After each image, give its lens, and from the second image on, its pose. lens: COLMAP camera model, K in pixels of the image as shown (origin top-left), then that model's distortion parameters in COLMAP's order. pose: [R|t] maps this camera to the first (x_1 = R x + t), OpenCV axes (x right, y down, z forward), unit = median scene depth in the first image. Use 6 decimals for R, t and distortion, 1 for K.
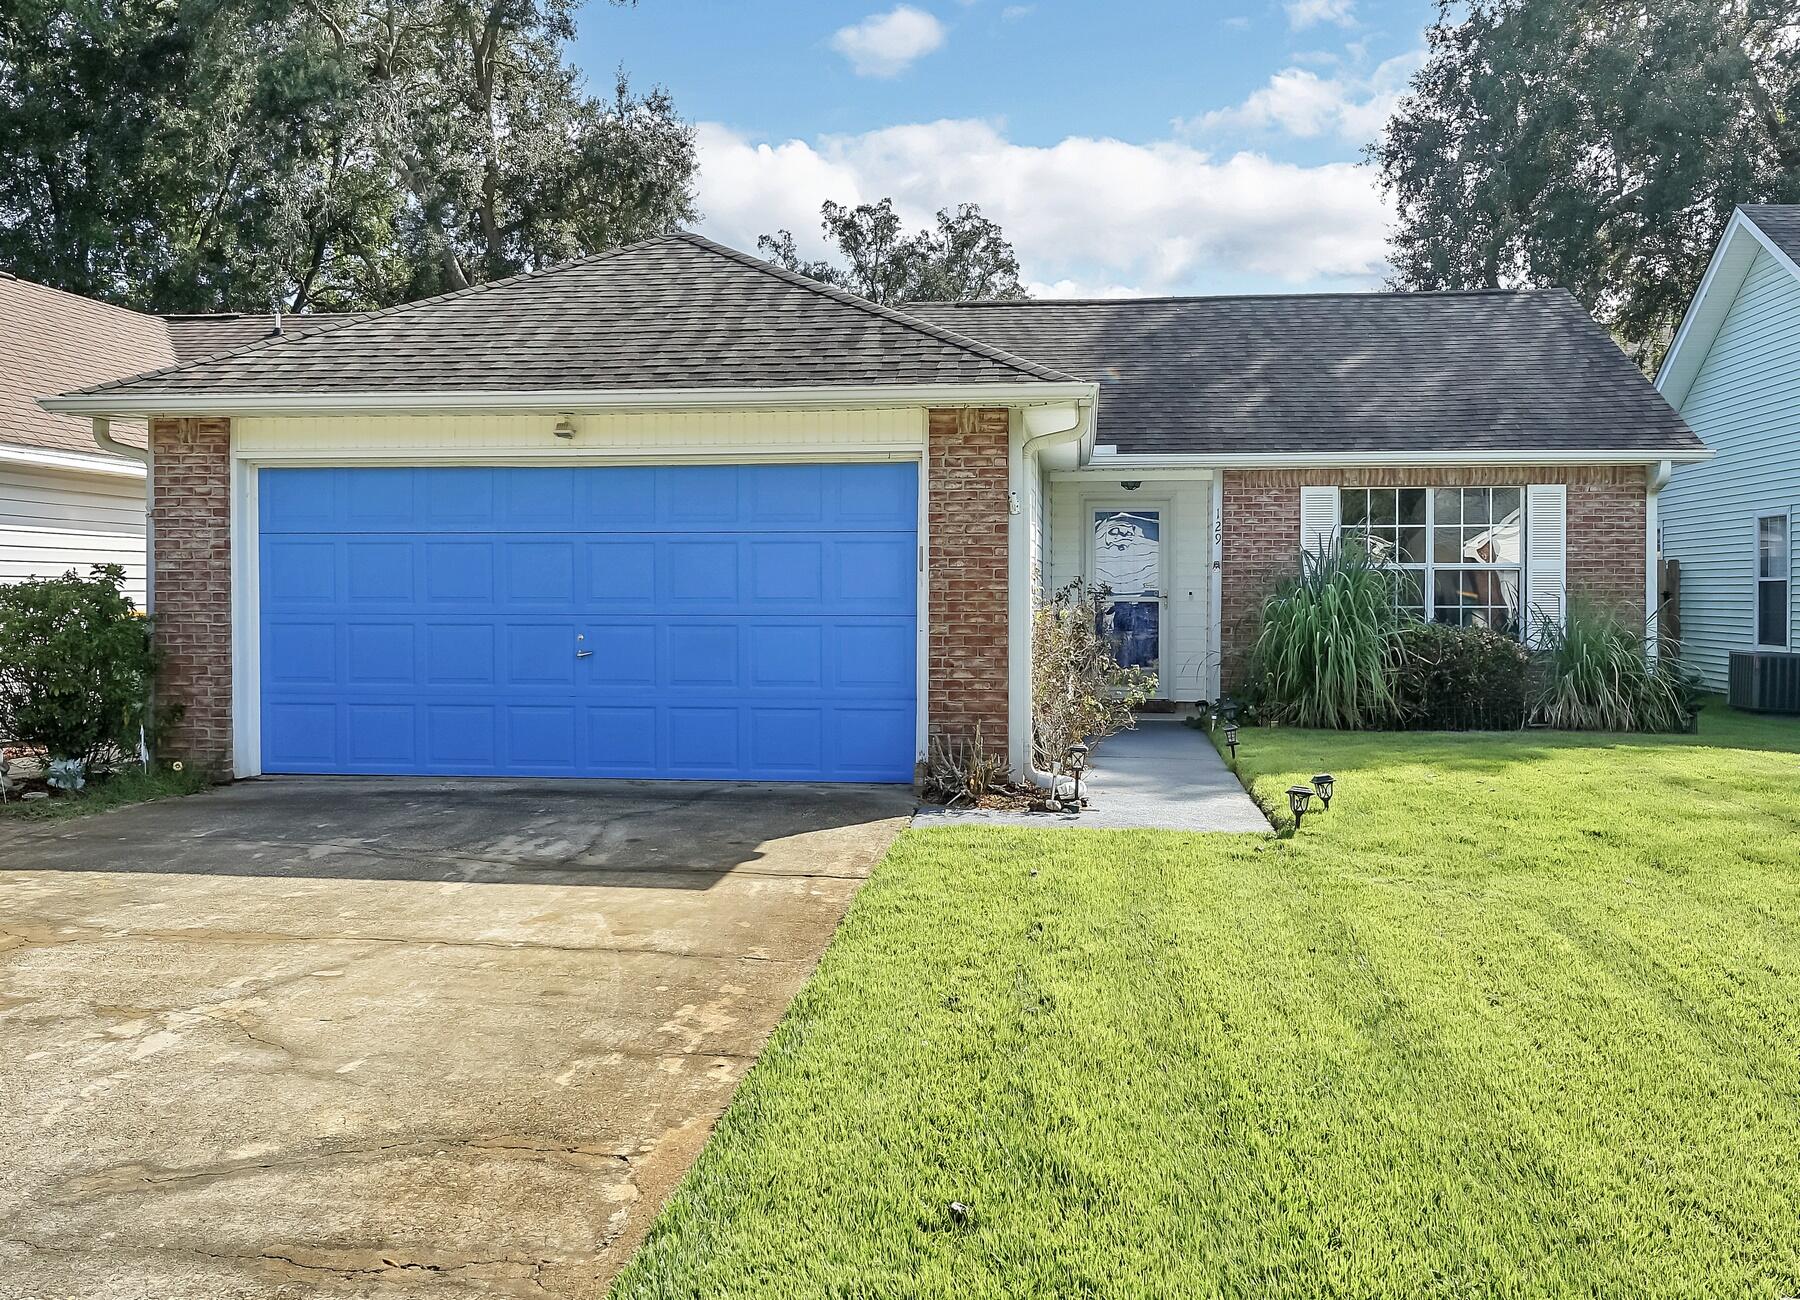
lens RADIAL K [[1588.7, 0, 903.7], [0, 1588.7, 596.4], [0, 0, 1]] dist [0.000988, -0.012137]
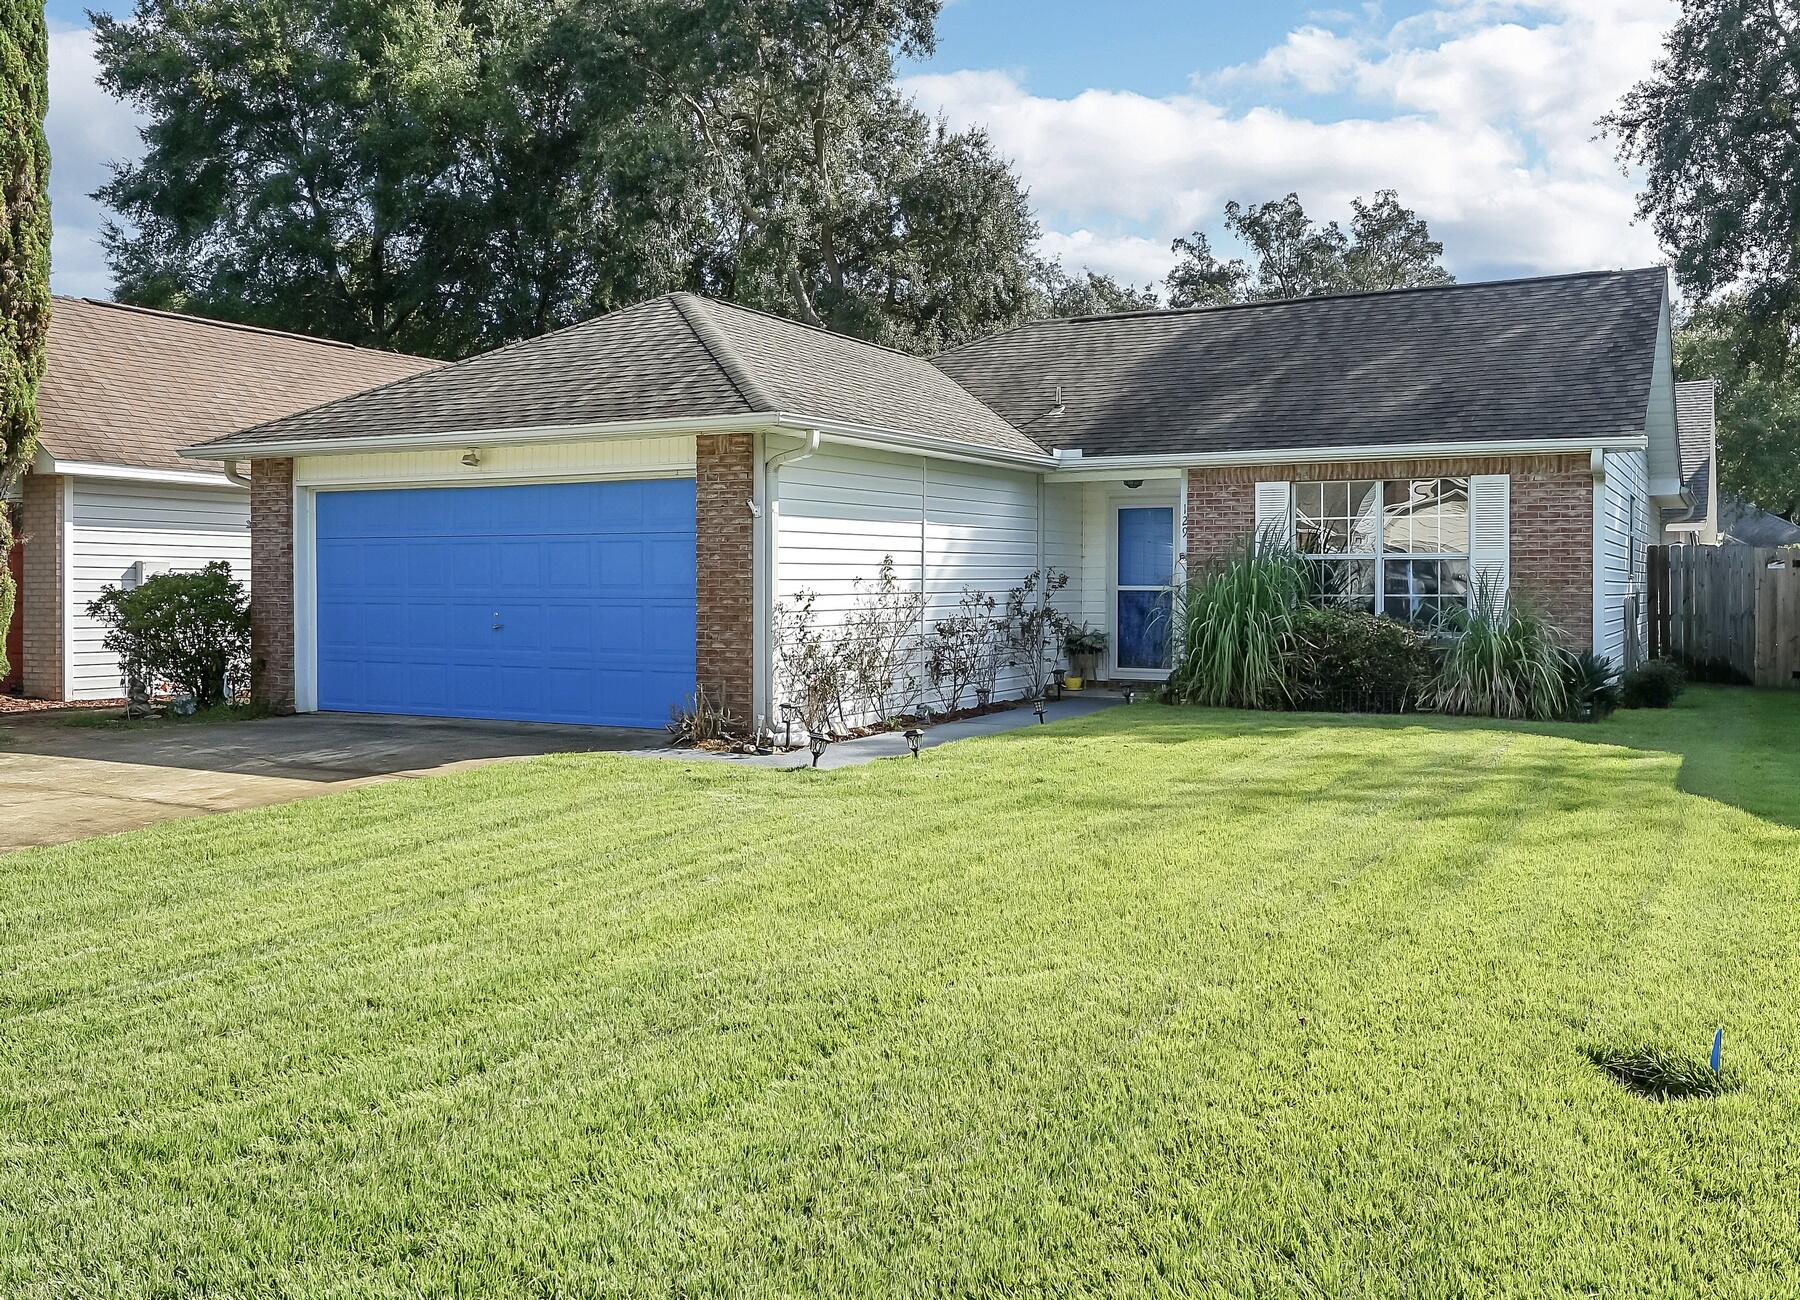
lens RADIAL K [[1580.5, 0, 892.4], [0, 1580.5, 580.6], [0, 0, 1]] dist [0.003019, -0.000981]
pose [[0.928036, -0.000599, -0.372490, 0.462790], [-0.001581, 0.999983, -0.005546, 0.003430], [0.372487, 0.005736, 0.928019, -0.083906]]
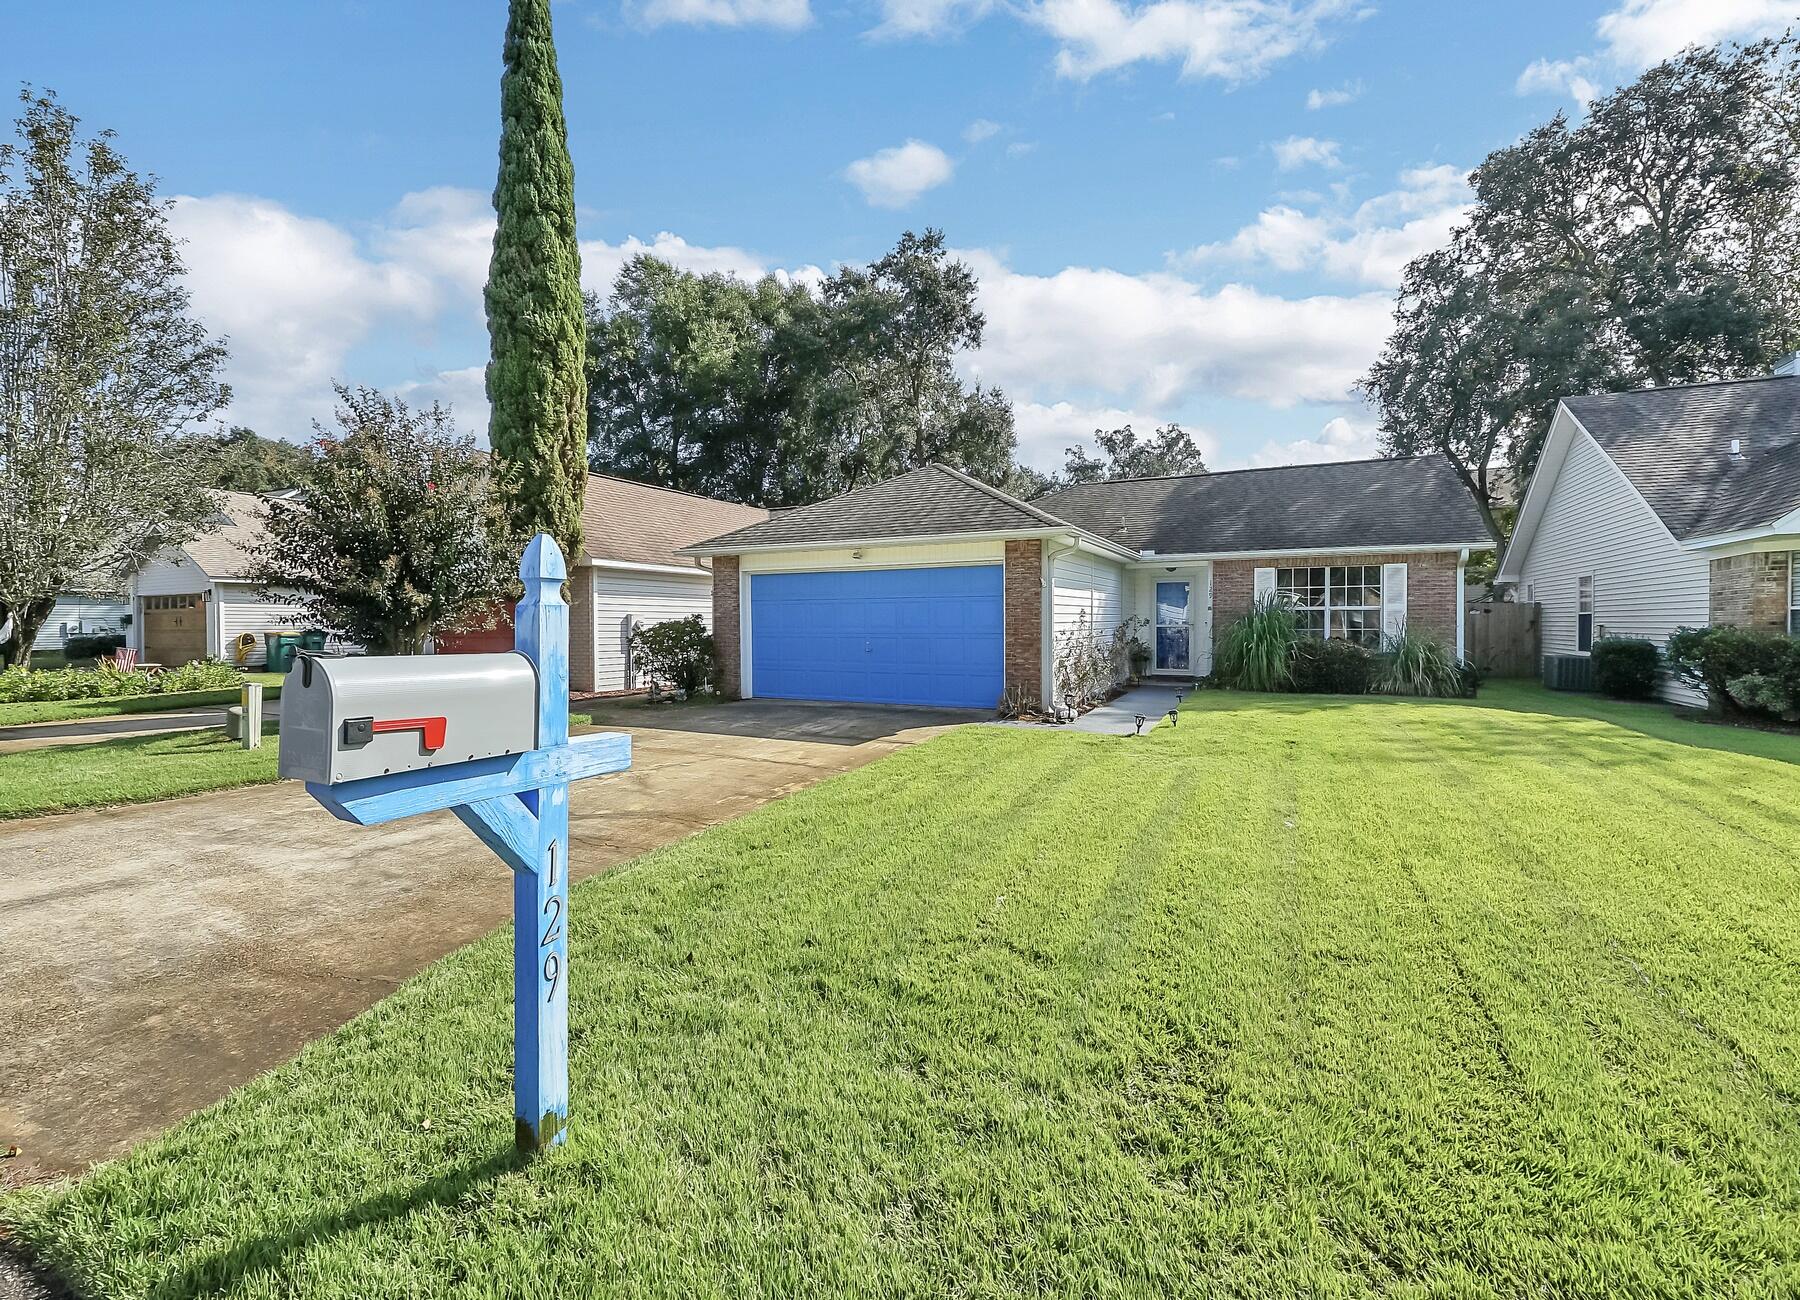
lens RADIAL K [[776.3, 0, 899.9], [0, 776.3, 631.9], [0, 0, 1]] dist [-0.015569, 0.000629]
pose [[0.939991, -0.000725, -0.341198, 0.181480], [0.003940, 0.999954, 0.008729, -0.000601], [0.341176, -0.009550, 0.939951, -0.052914]]
